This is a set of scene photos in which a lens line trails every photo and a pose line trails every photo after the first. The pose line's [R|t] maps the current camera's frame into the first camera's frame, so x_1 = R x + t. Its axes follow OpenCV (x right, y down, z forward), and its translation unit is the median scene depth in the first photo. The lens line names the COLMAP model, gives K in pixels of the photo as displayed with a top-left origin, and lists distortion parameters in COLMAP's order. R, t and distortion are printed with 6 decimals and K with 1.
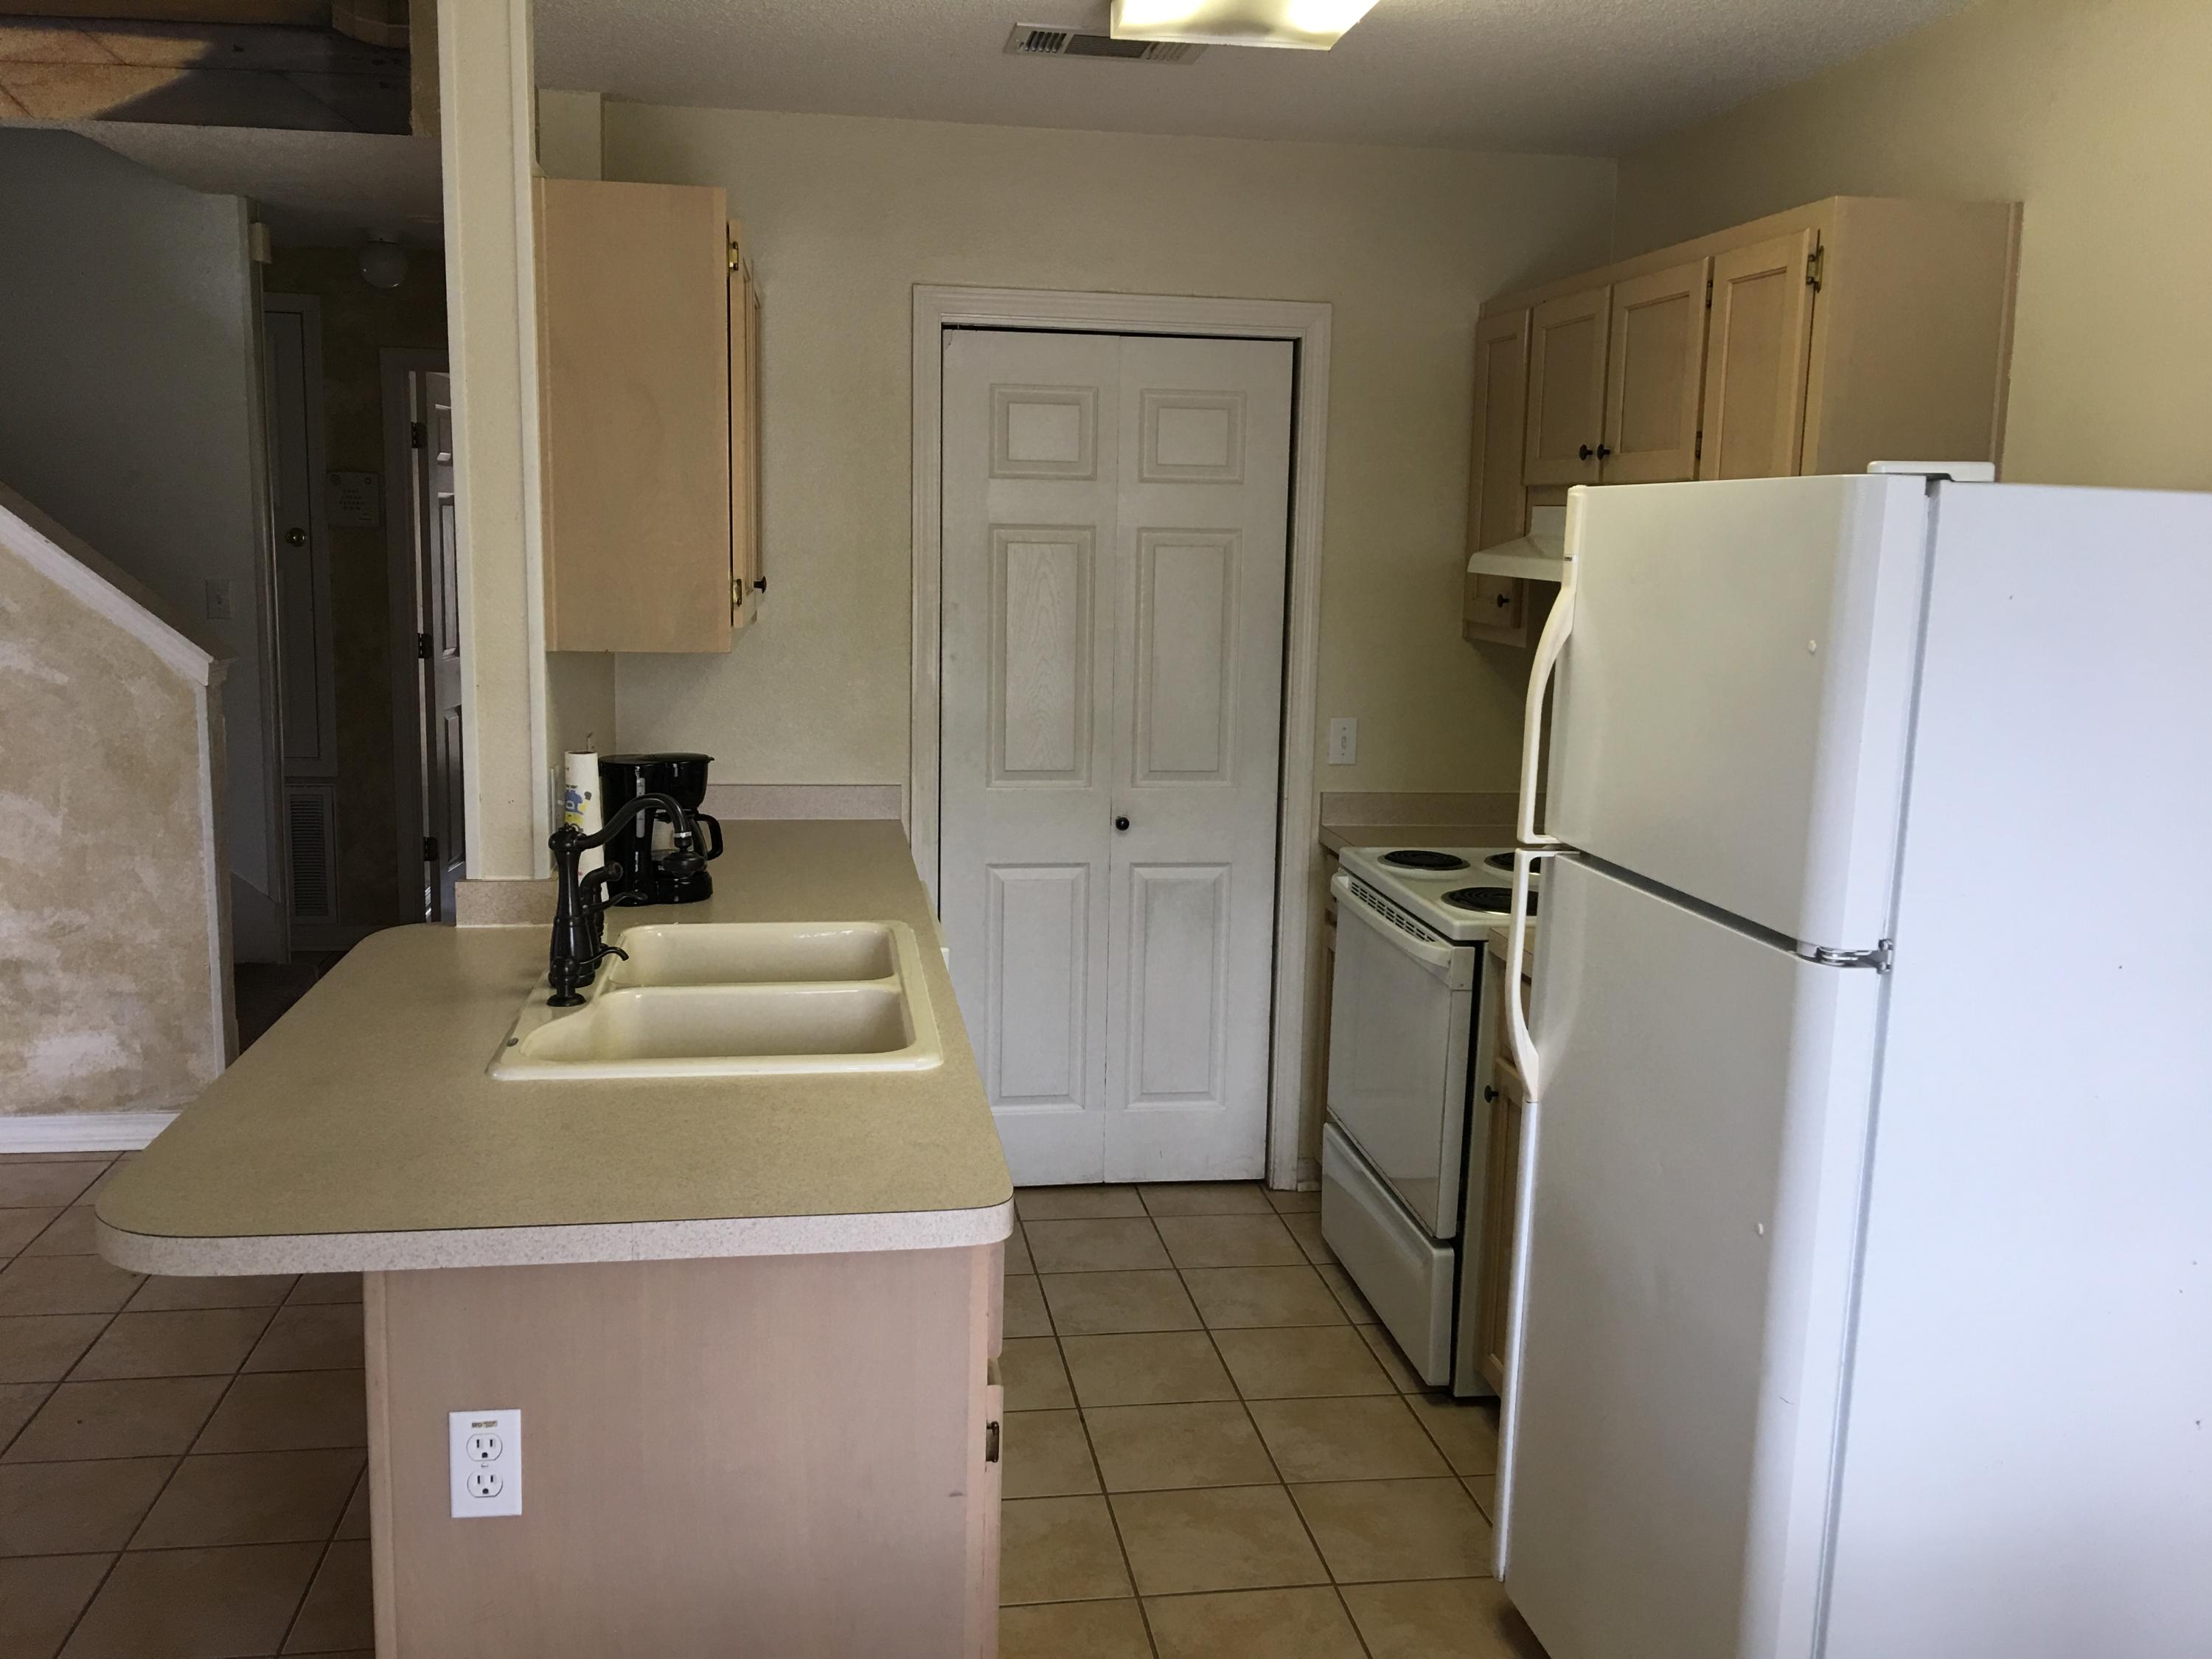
lens RADIAL K [[1857.0, 0, 1108.7], [0, 1857.0, 826.6], [0, 0, 1]] dist [0.033179, -0.071892]
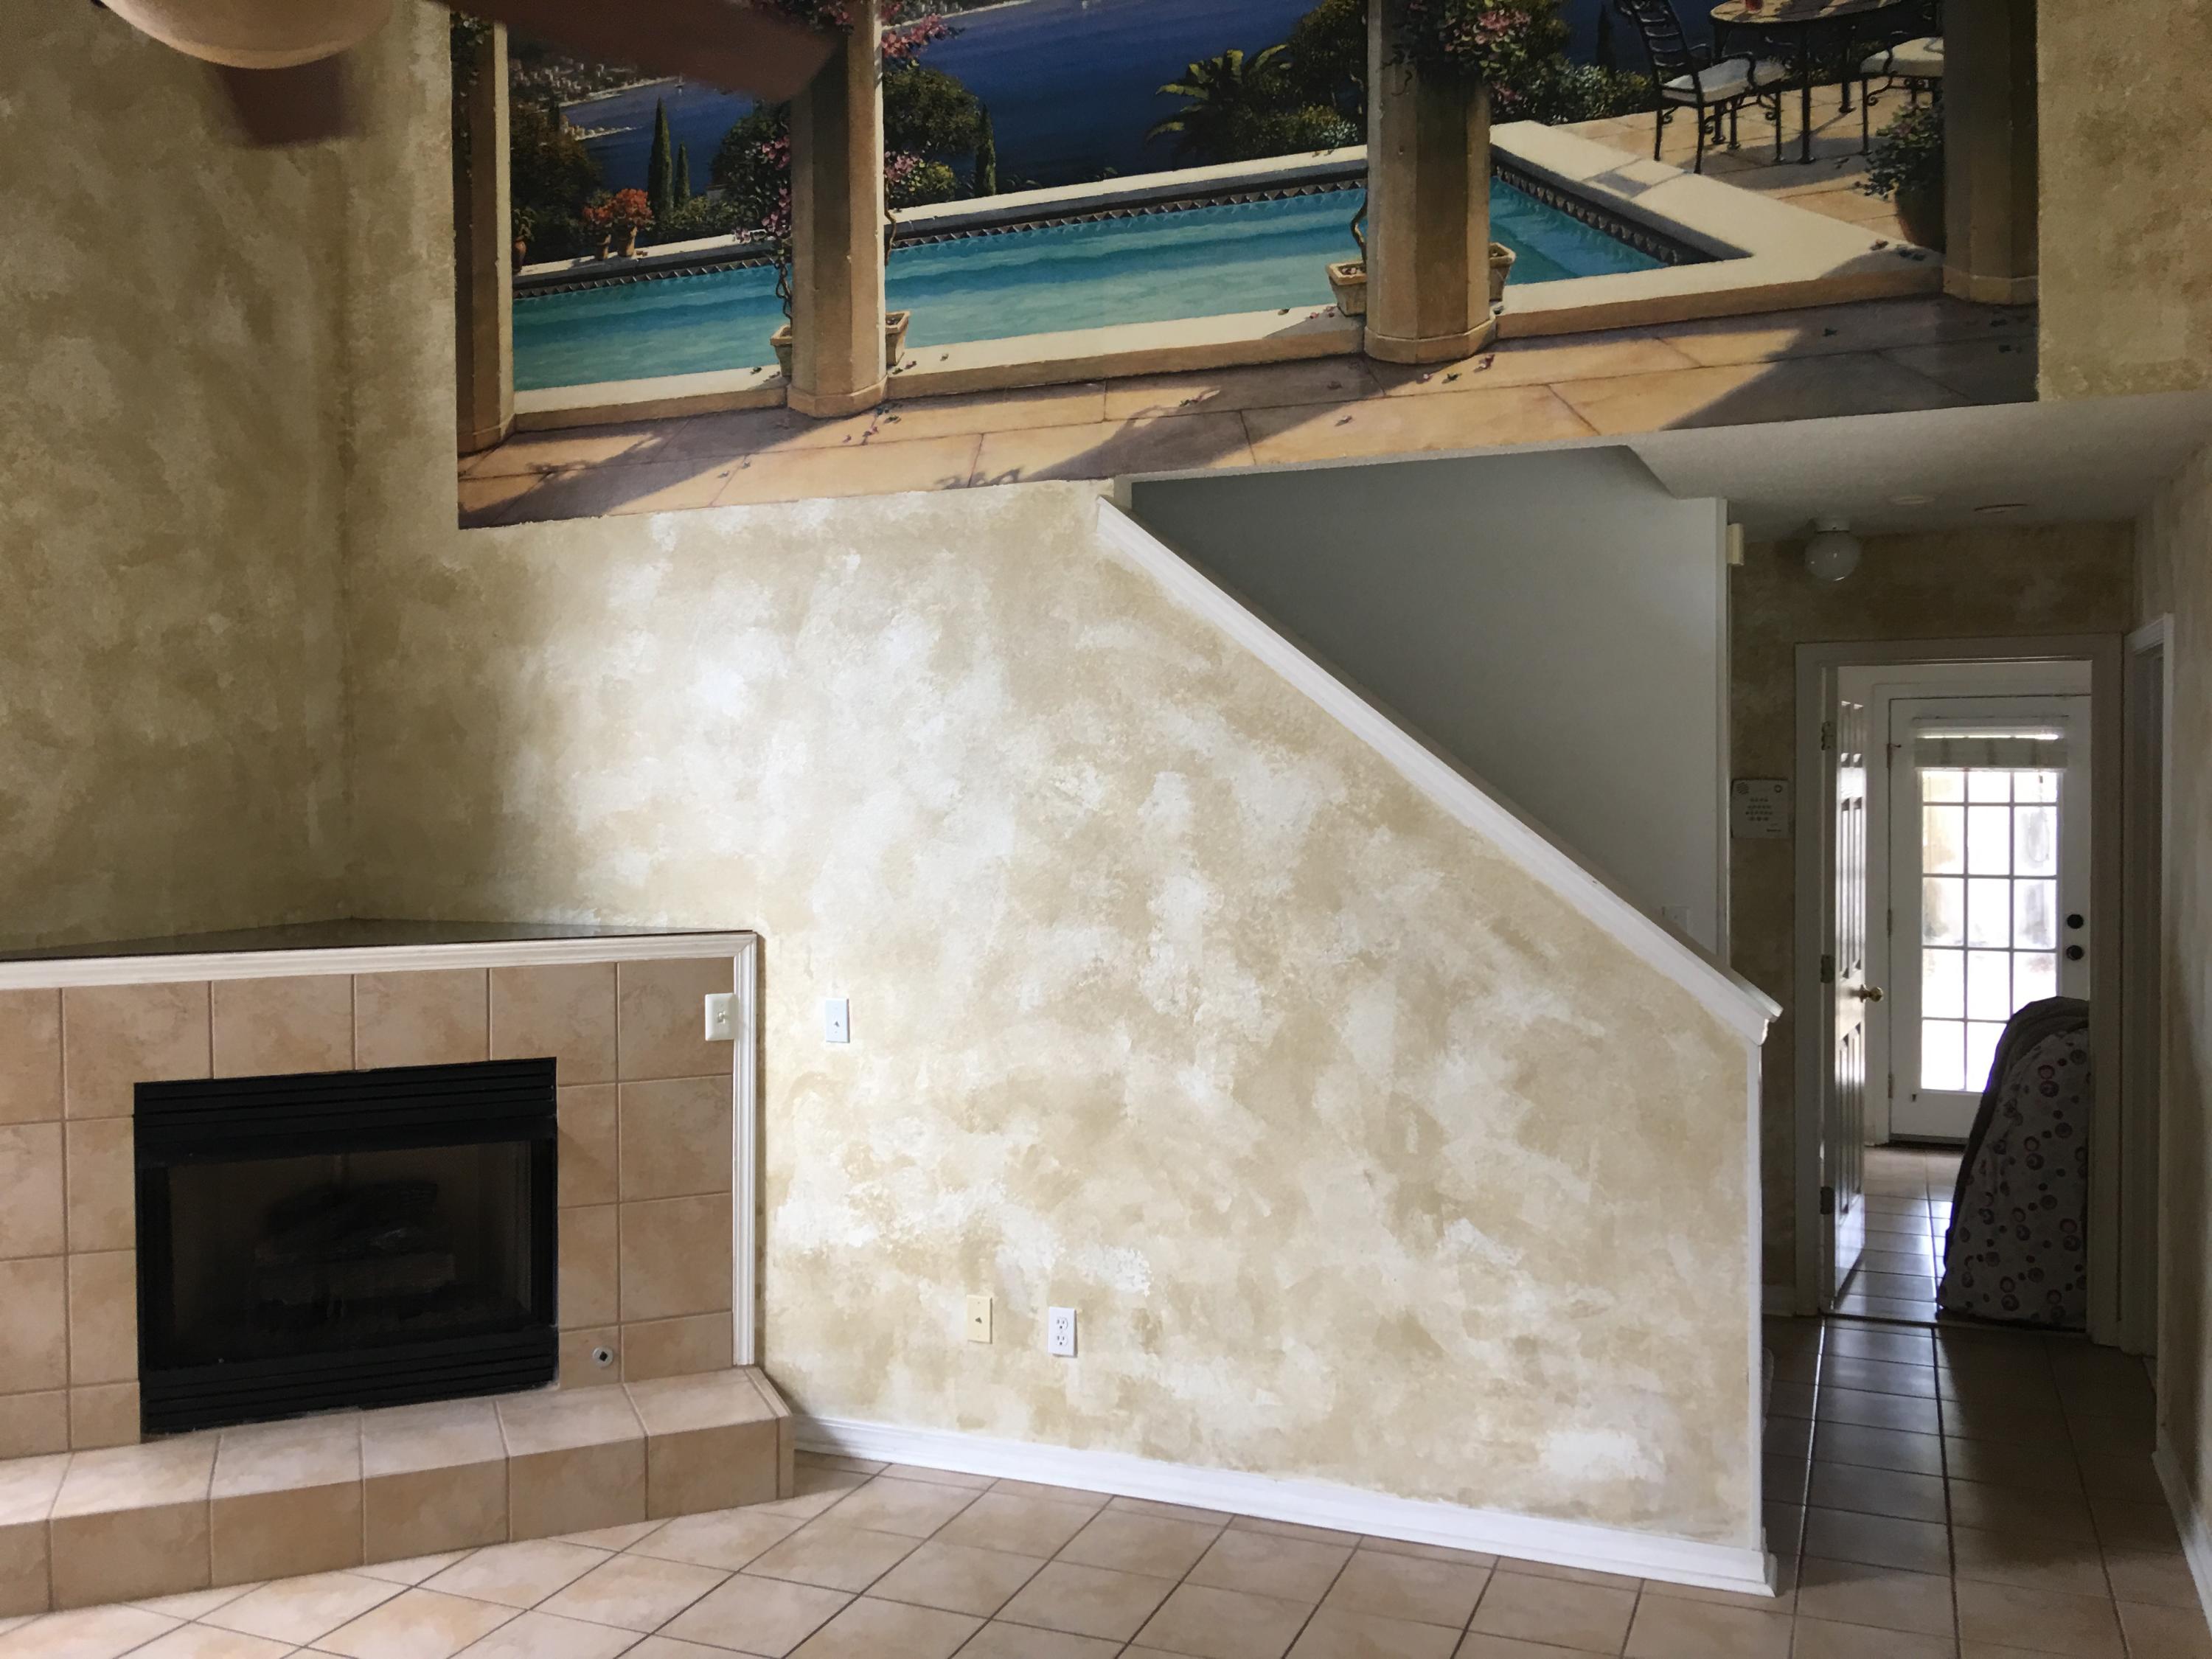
lens RADIAL K [[1857.0, 0, 1104.4], [0, 1857.0, 827.2], [0, 0, 1]] dist [0.033179, -0.071892]
pose [[0.845146, -0.017304, -0.534256, -0.273821], [-0.058607, 0.990451, -0.124790, -0.049154], [0.531314, 0.136777, 0.836061, 0.096542]]
